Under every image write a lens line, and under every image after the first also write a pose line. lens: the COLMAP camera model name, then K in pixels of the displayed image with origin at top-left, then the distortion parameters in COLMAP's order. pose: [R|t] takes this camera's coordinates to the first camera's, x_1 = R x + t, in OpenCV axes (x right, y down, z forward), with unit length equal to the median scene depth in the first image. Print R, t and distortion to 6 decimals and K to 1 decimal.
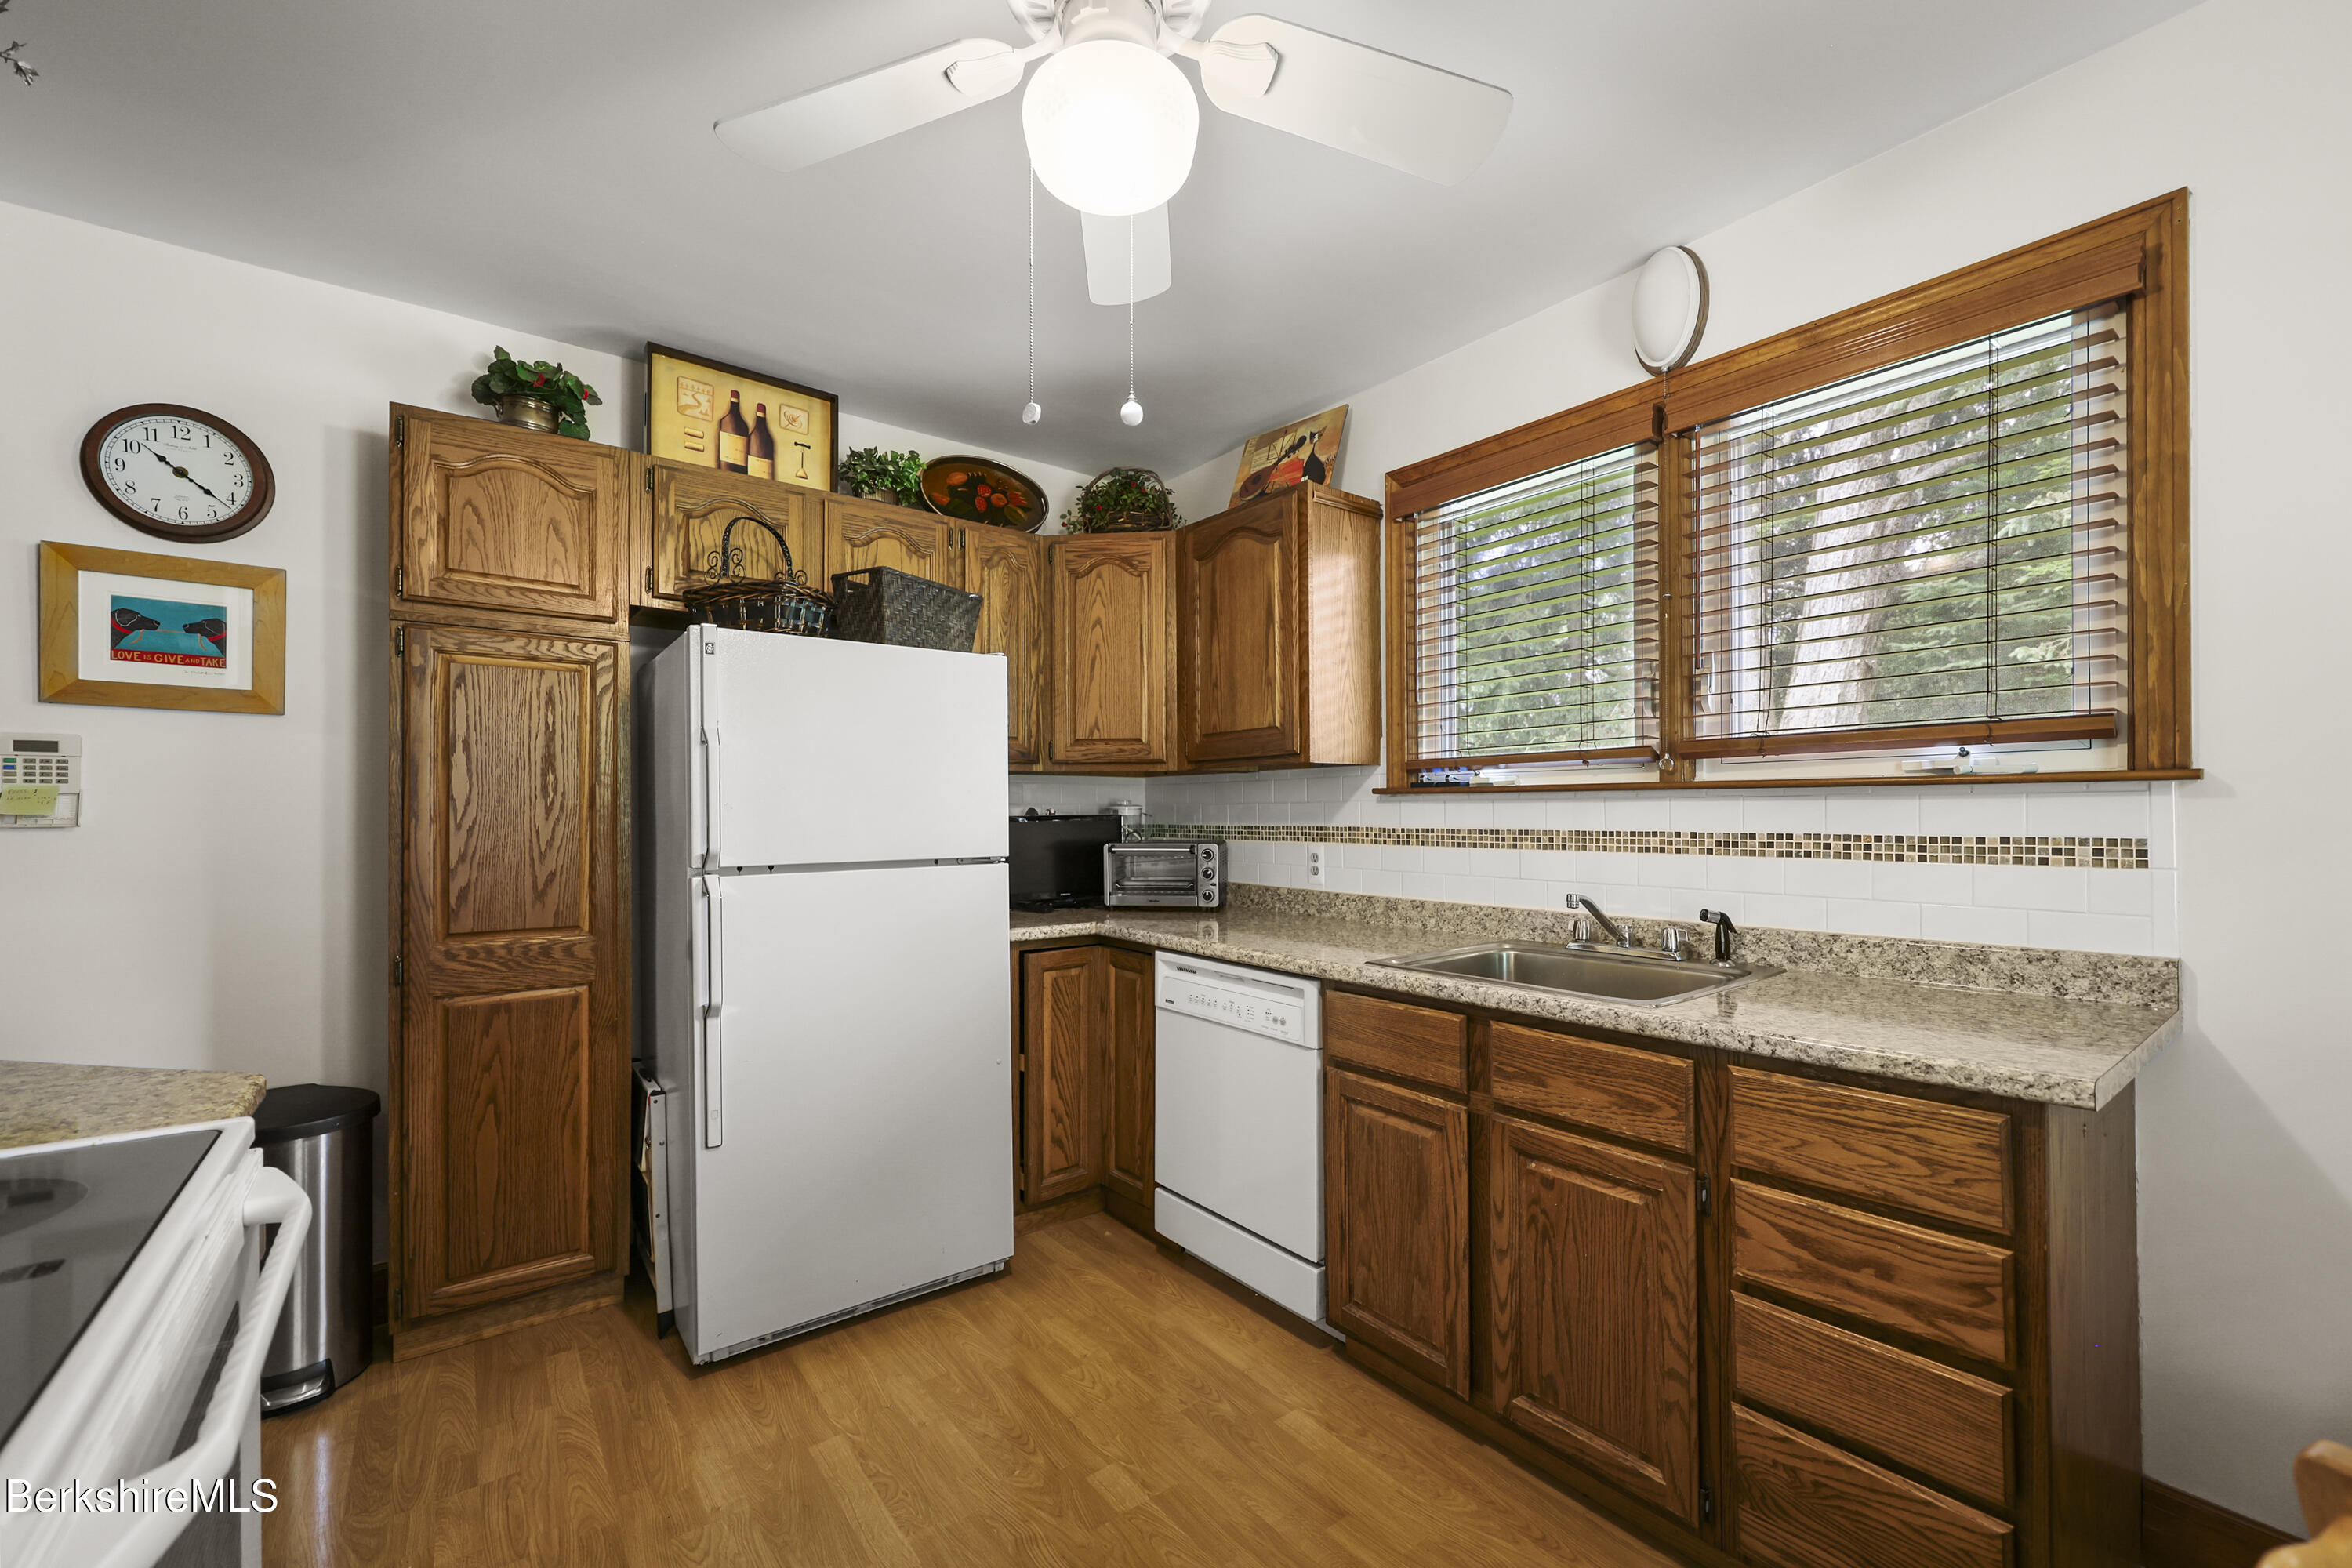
lens RADIAL K [[955.4, 0, 1189.5], [0, 955.4, 807.0], [0, 0, 1]] dist [-0.000653, 0.000234]
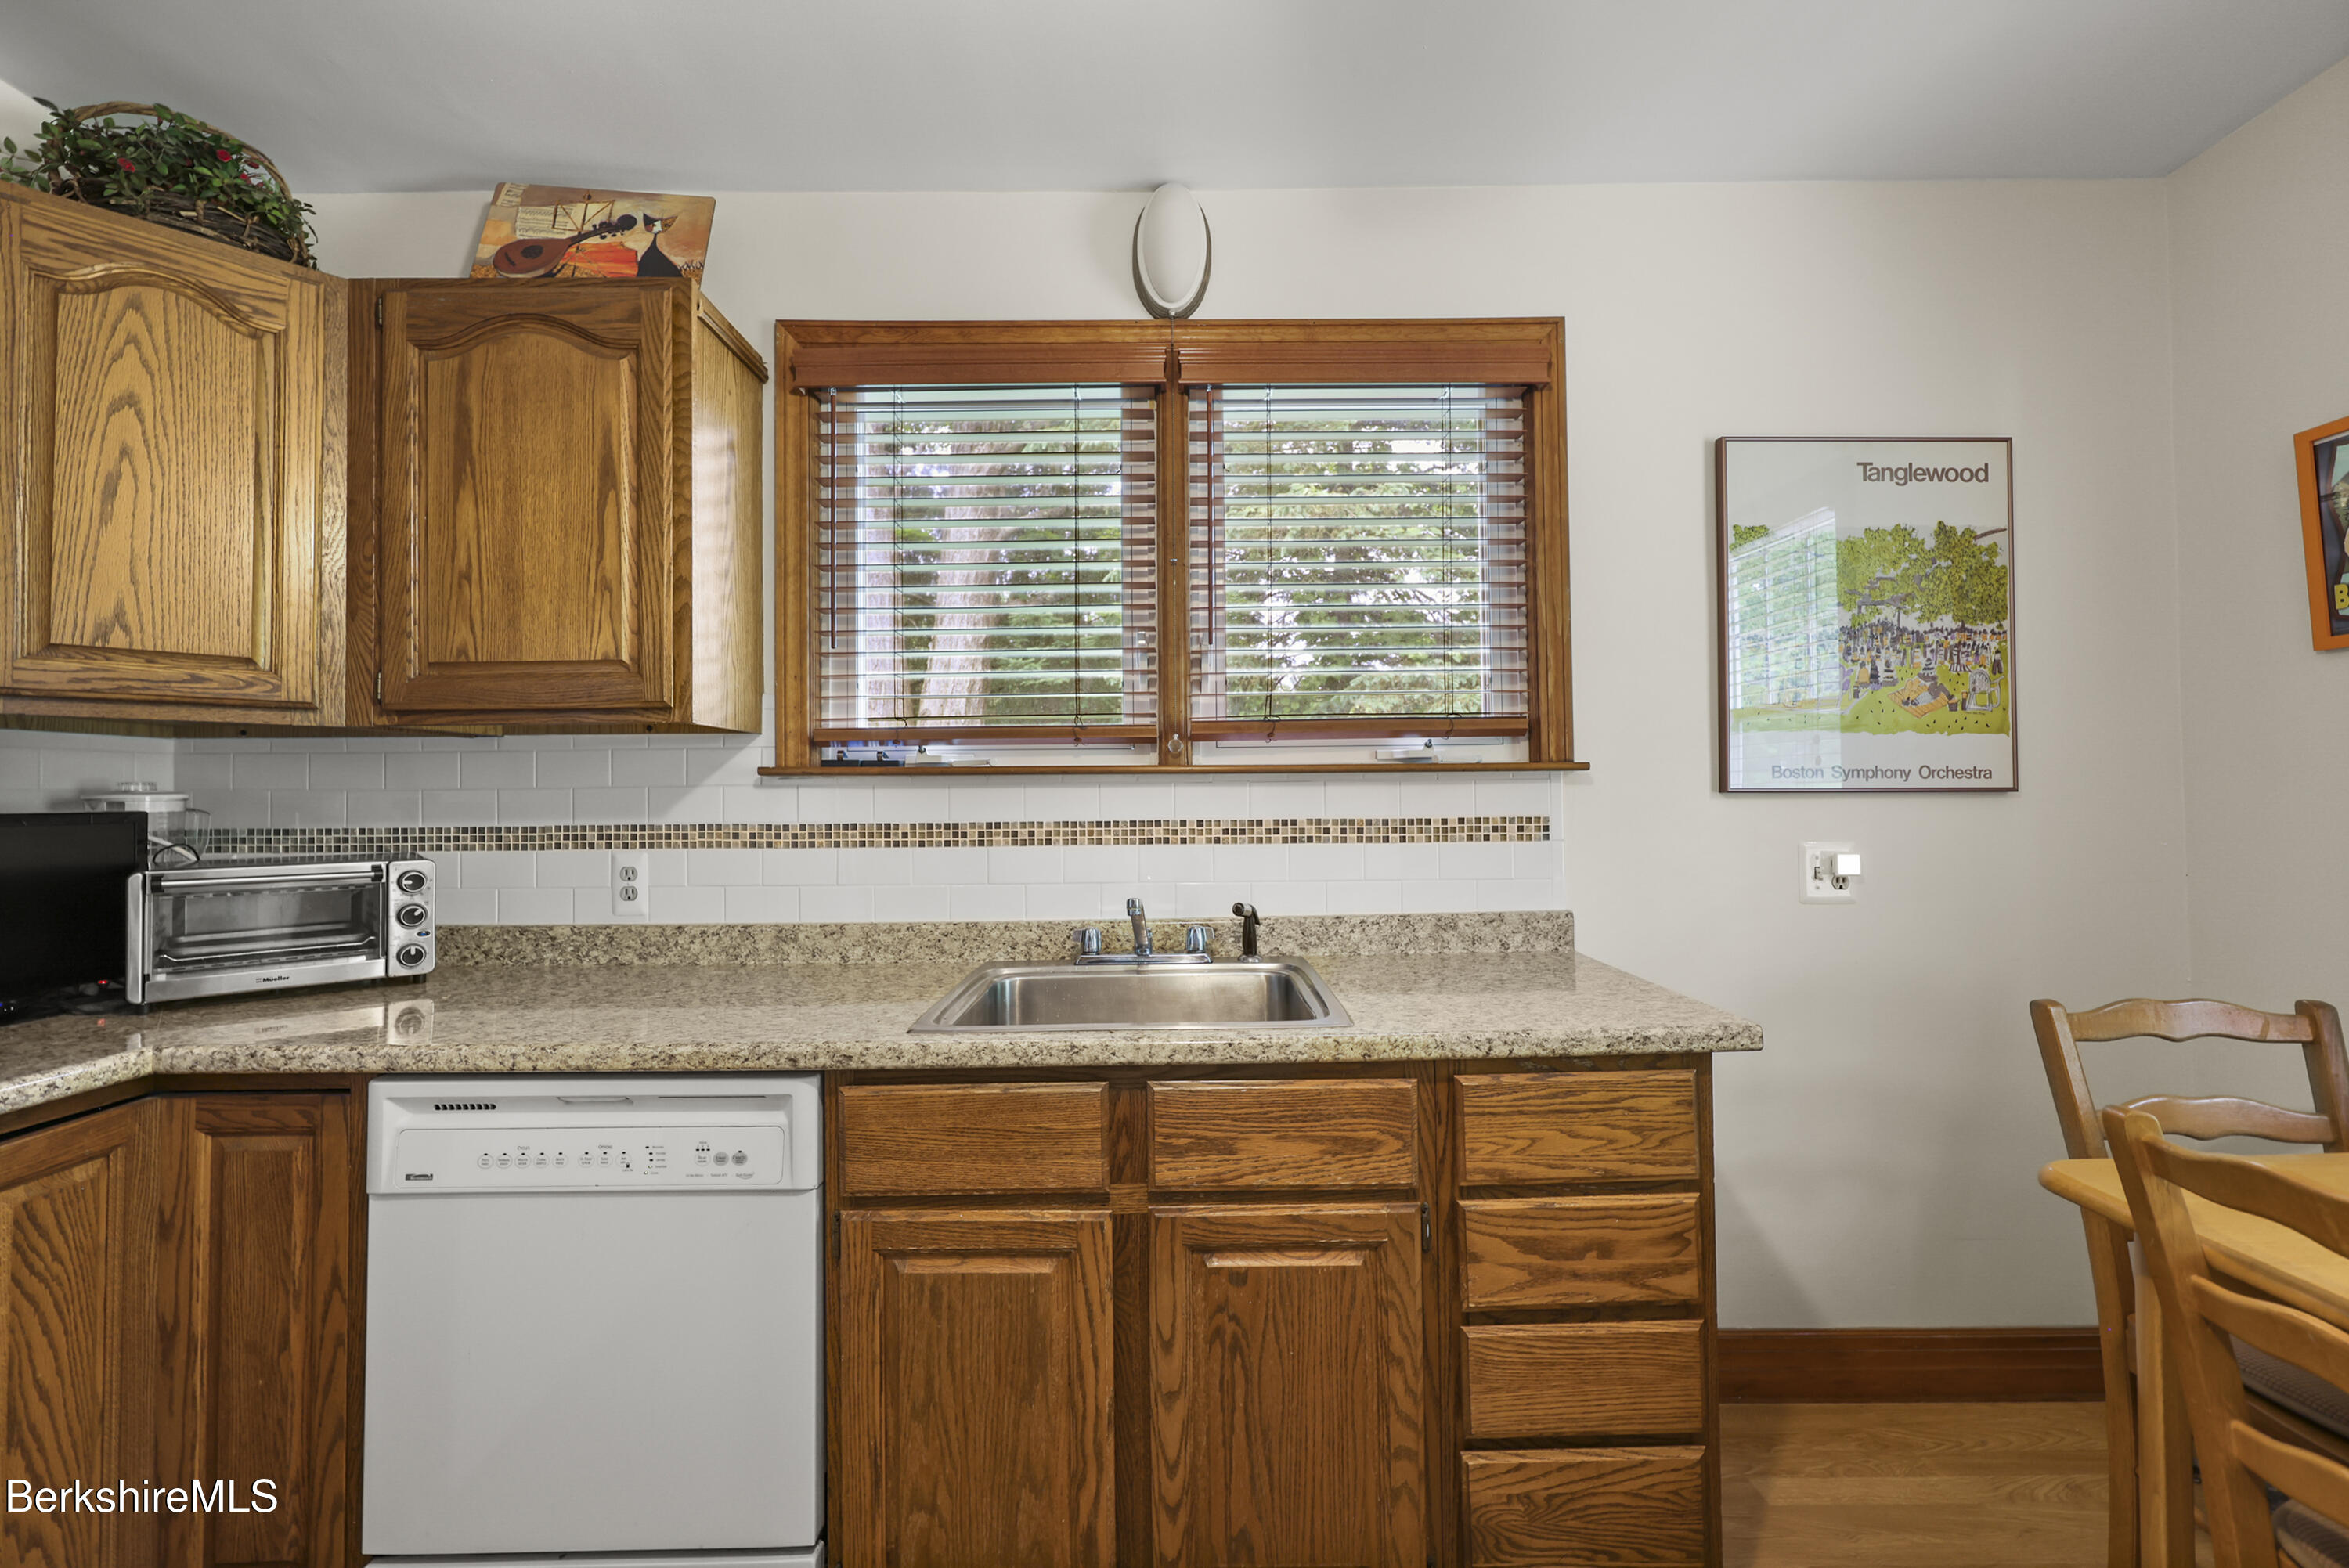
lens RADIAL K [[954.1, 0, 1182.1], [0, 954.1, 776.9], [0, 0, 1]] dist [-0.000653, 0.000234]
pose [[0.611877, 0.015534, 0.790800, -0.207423], [0.003202, 0.999750, -0.022115, 0.004855], [-0.790946, 0.016064, 0.611675, 0.432970]]
